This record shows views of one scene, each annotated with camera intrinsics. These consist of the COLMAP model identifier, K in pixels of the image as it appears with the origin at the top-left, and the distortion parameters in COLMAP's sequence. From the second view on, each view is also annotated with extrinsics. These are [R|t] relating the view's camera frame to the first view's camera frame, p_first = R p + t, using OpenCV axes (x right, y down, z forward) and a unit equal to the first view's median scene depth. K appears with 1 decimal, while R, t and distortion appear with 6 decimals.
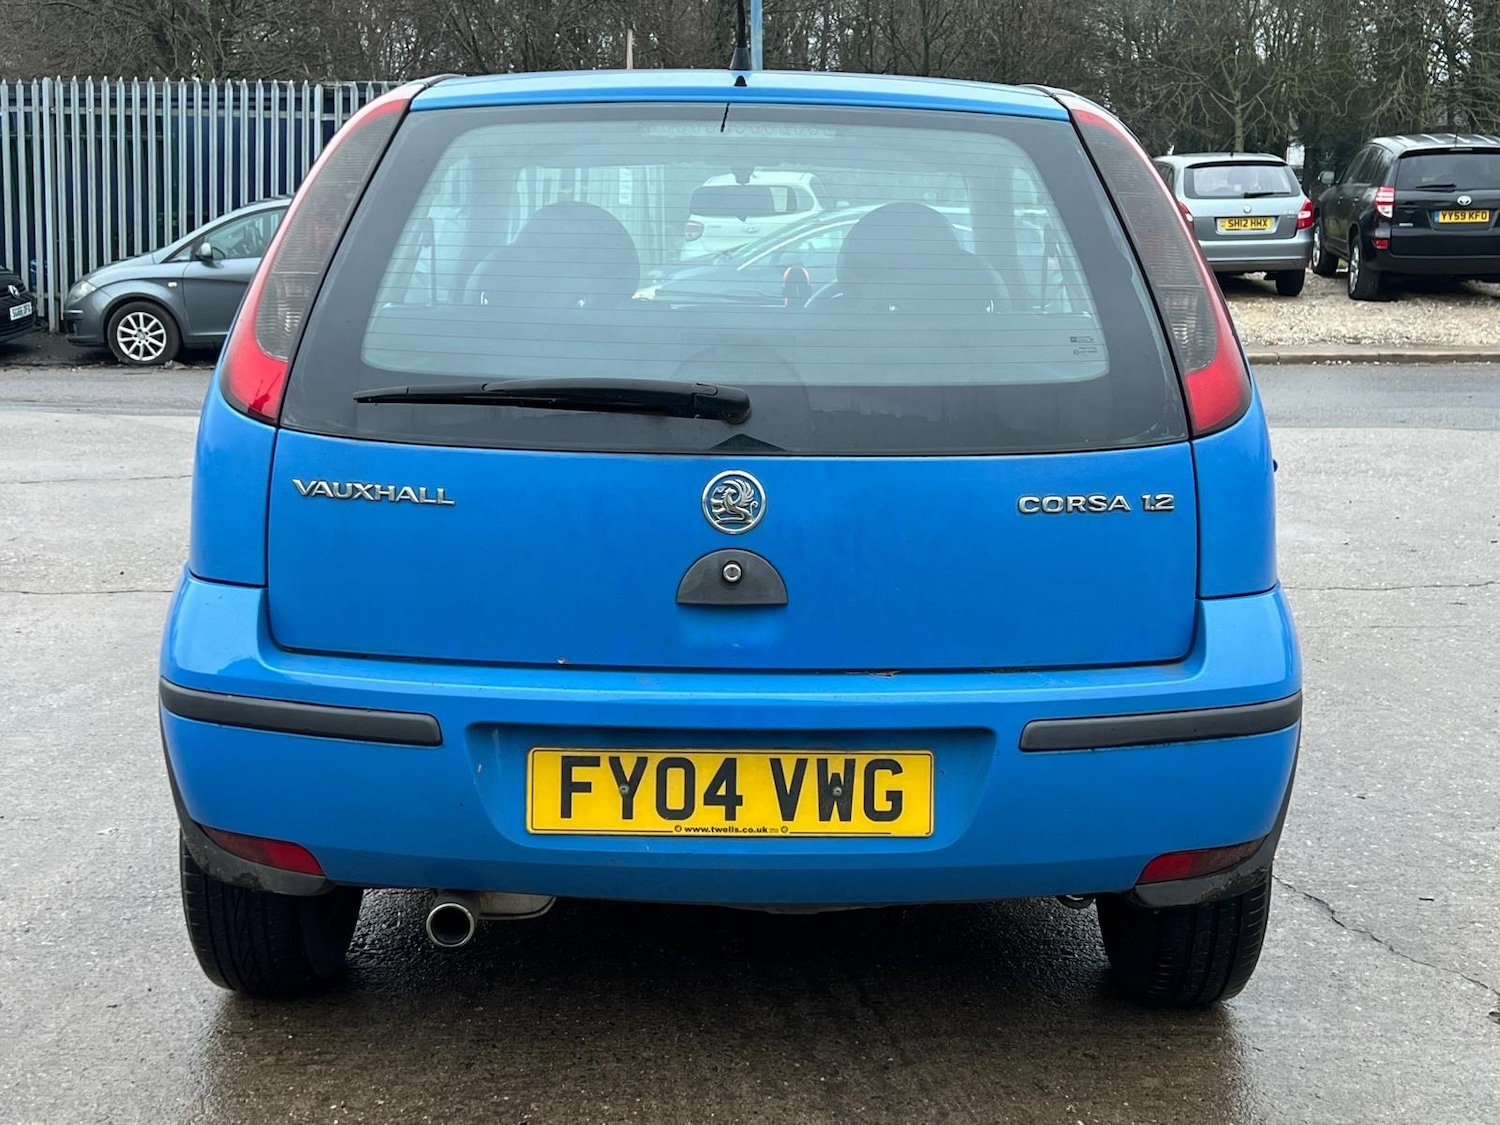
lens RADIAL K [[1820.4, 0, 744.8], [0, 1820.4, 571.1], [0, 0, 1]] dist [0.143273, -0.347129]
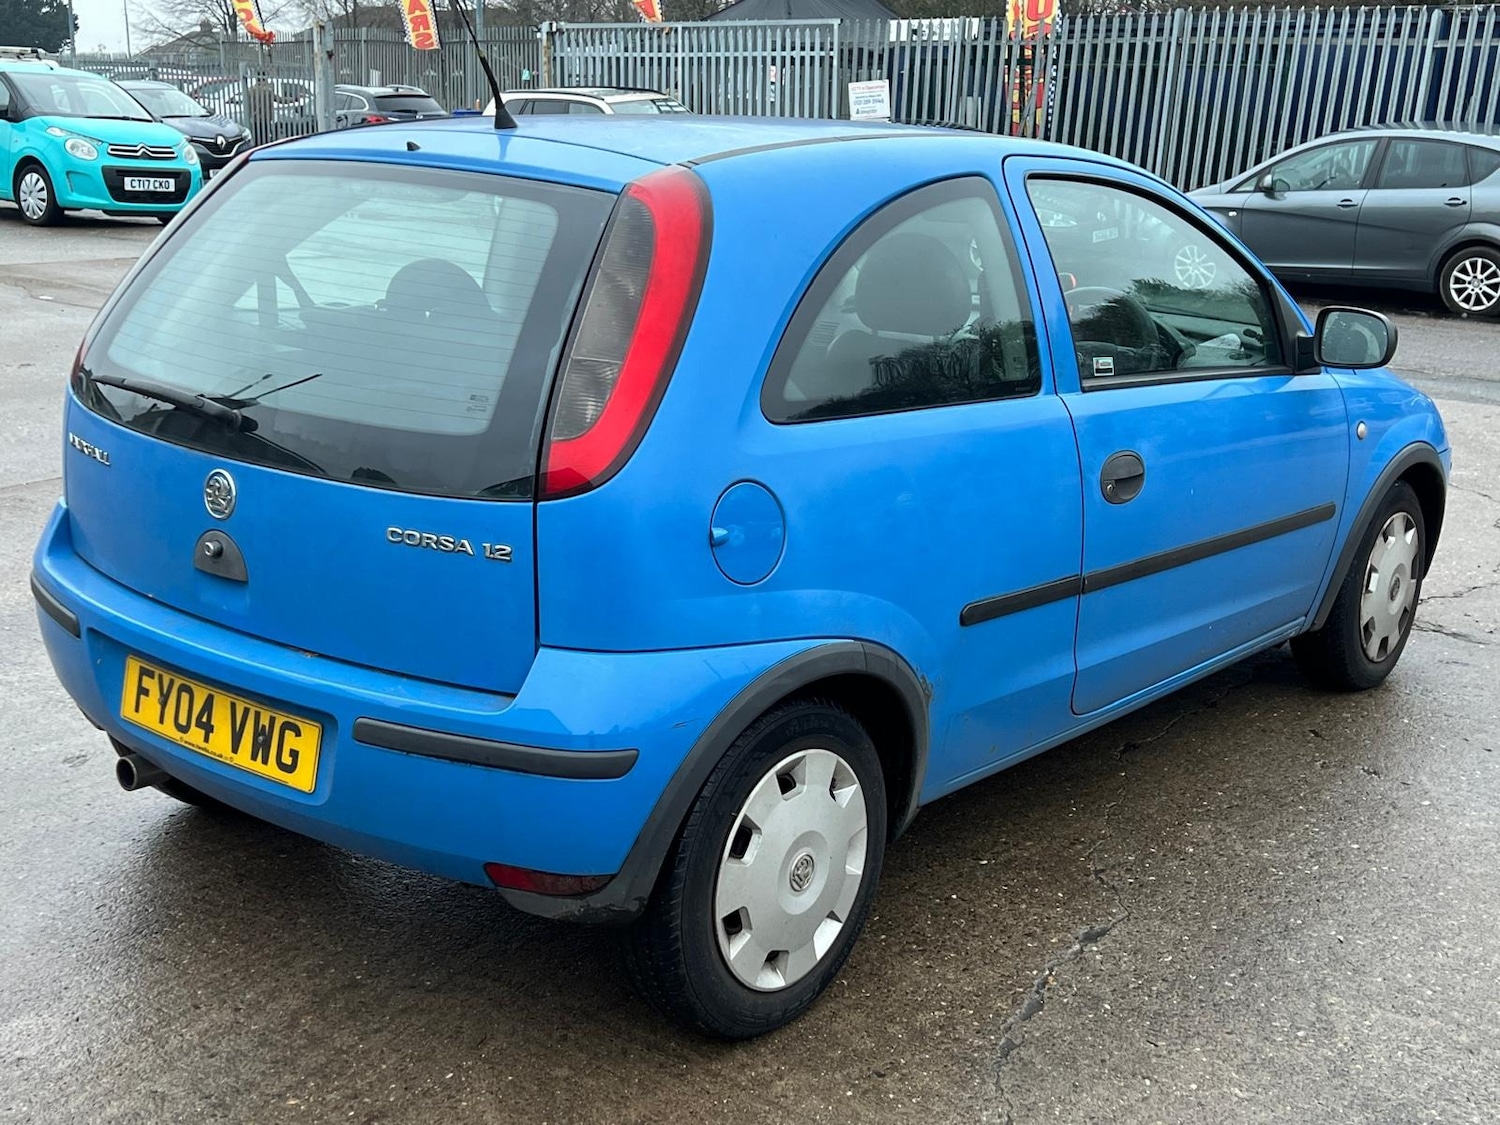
lens RADIAL K [[1842.6, 0, 750.0], [0, 1842.6, 562.5], [0, 0, 1]] dist [0.145546, -0.337745]
pose [[0.766079, 0.171006, -0.619580, 1.054449], [-0.144359, 0.985108, 0.093400, -0.160751], [0.626325, 0.017890, 0.779357, 0.224963]]
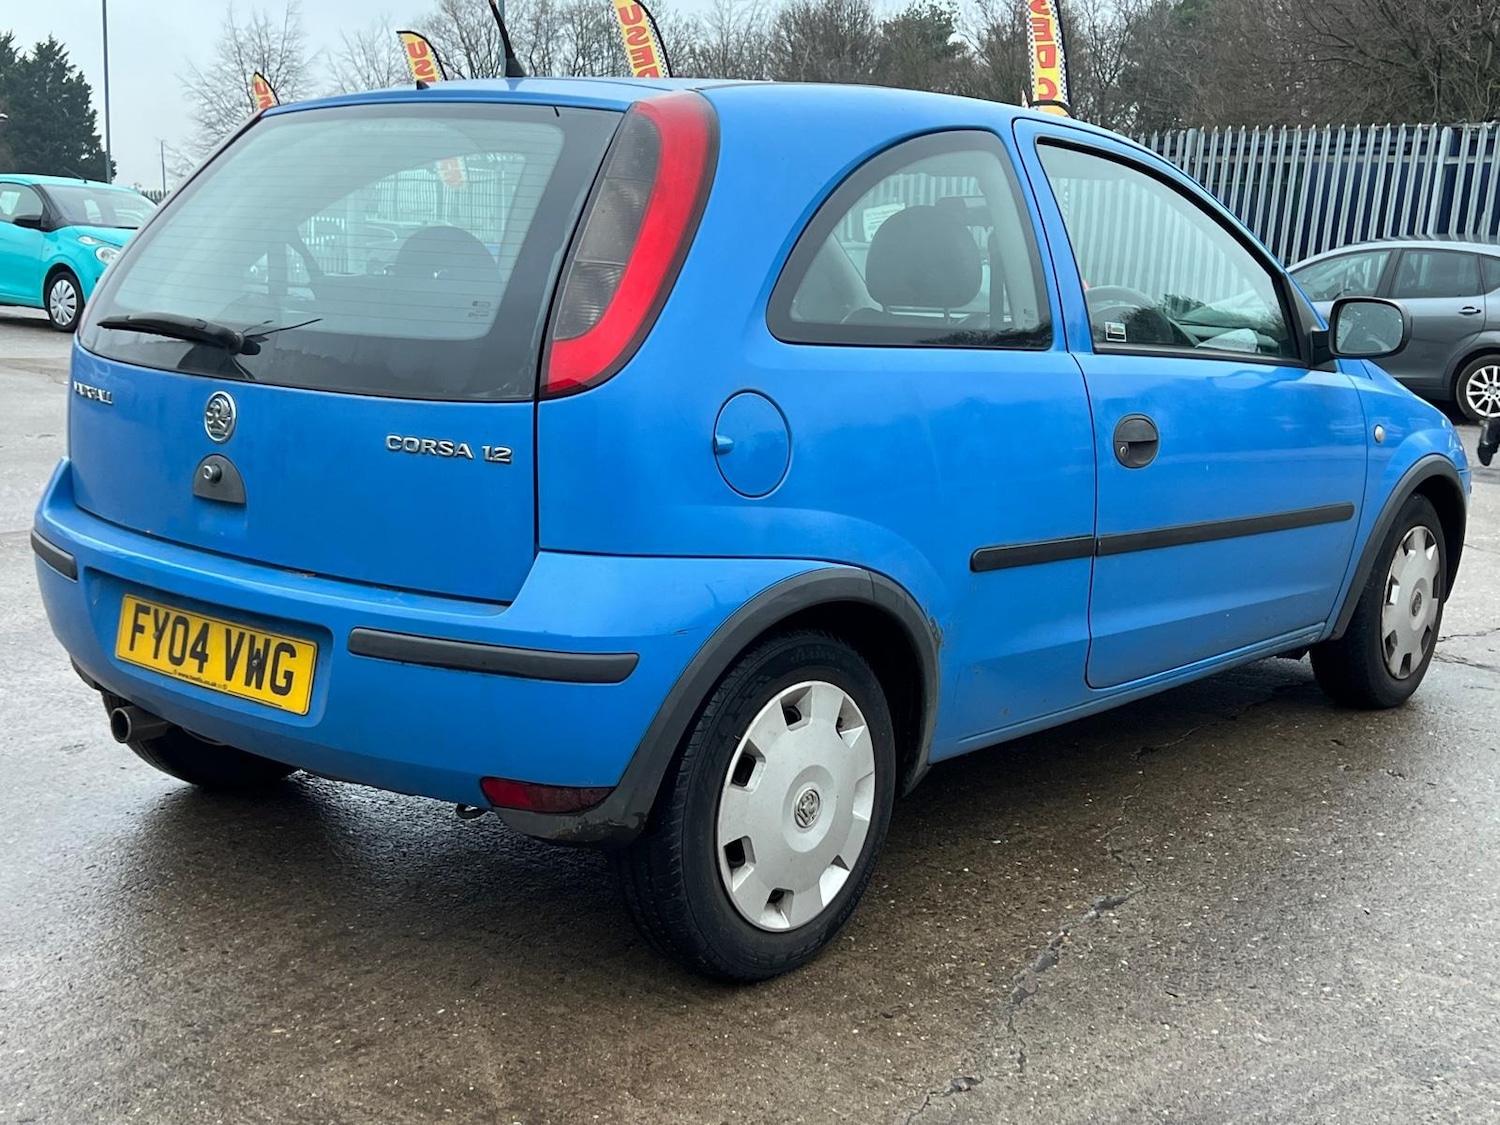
lens RADIAL K [[1840.8, 0, 745.0], [0, 1840.8, 566.1], [0, 0, 1]] dist [0.140752, -0.322757]
pose [[0.757133, 0.126903, -0.640816, 1.068123], [-0.148767, 0.988670, 0.020020, -0.015477], [0.636095, 0.080175, 0.767434, 0.257028]]
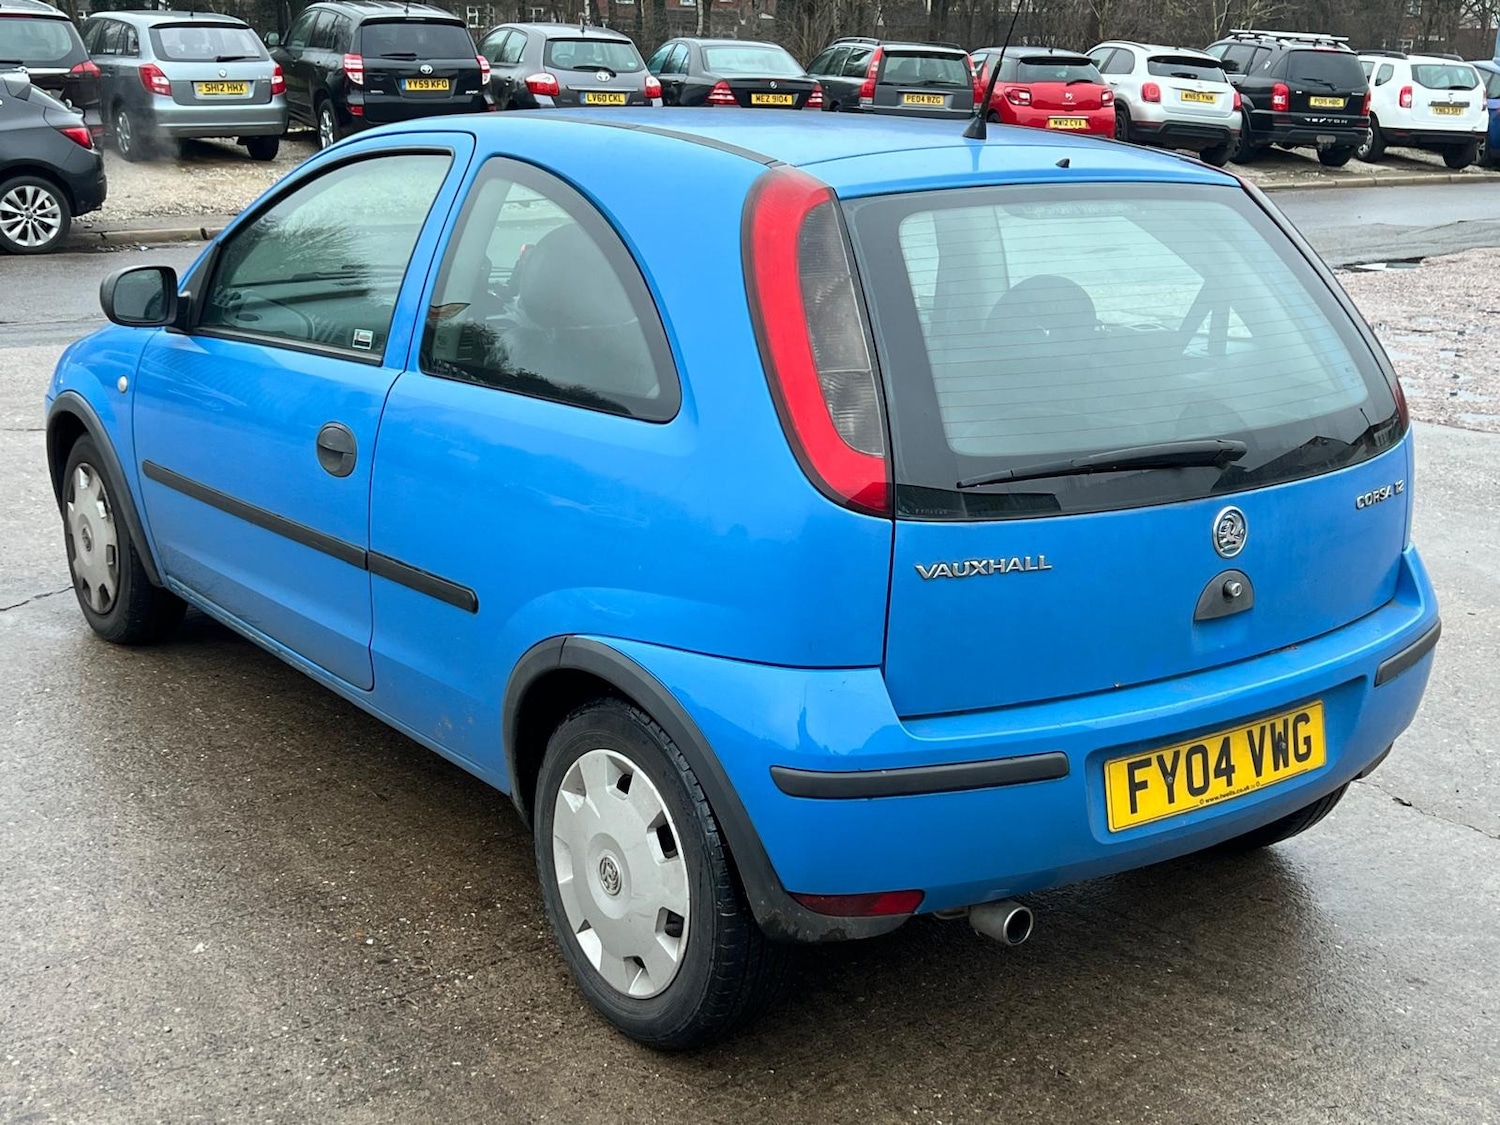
lens RADIAL K [[1820.4, 0, 744.8], [0, 1820.4, 571.1], [0, 0, 1]] dist [0.143273, -0.347129]
pose [[0.807013, -0.149515, 0.571292, -0.959226], [0.099677, 0.988025, 0.117775, -0.186562], [-0.582060, -0.038101, 0.812253, 0.181435]]
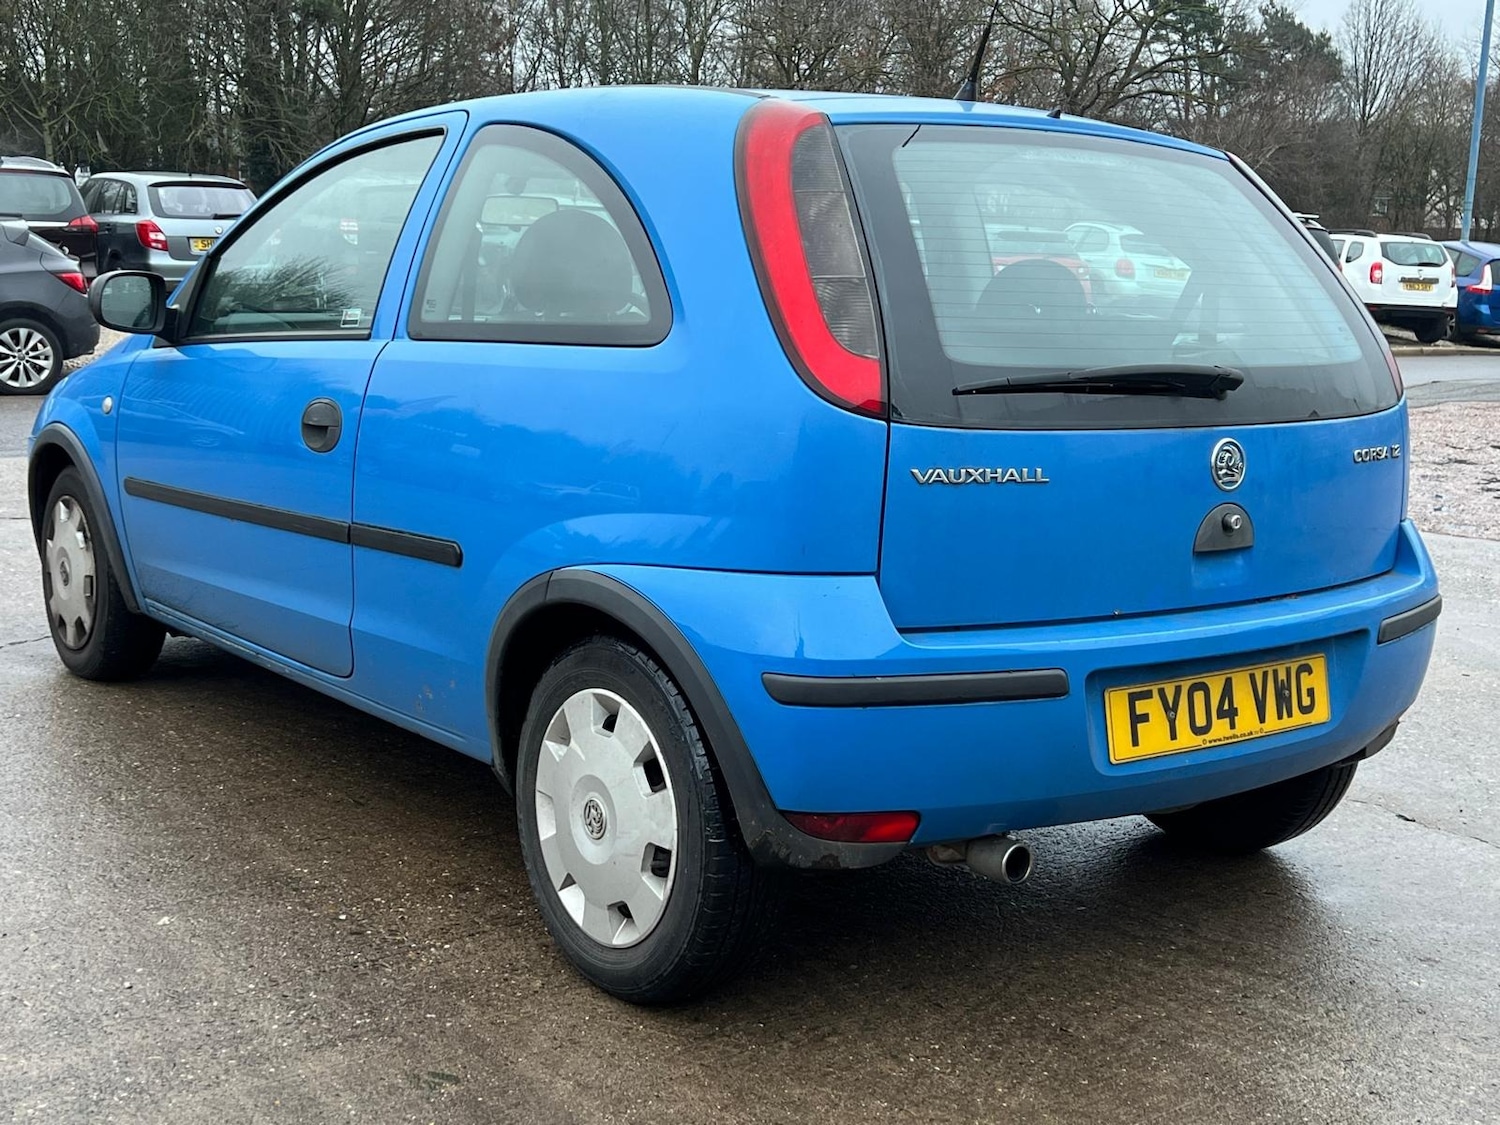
lens RADIAL K [[1820.4, 0, 744.8], [0, 1820.4, 571.1], [0, 0, 1]] dist [0.143273, -0.347129]
pose [[0.802286, -0.086742, 0.590605, -0.968836], [0.093856, 0.995410, 0.018700, -0.020147], [-0.589516, 0.040429, 0.806744, 0.204458]]
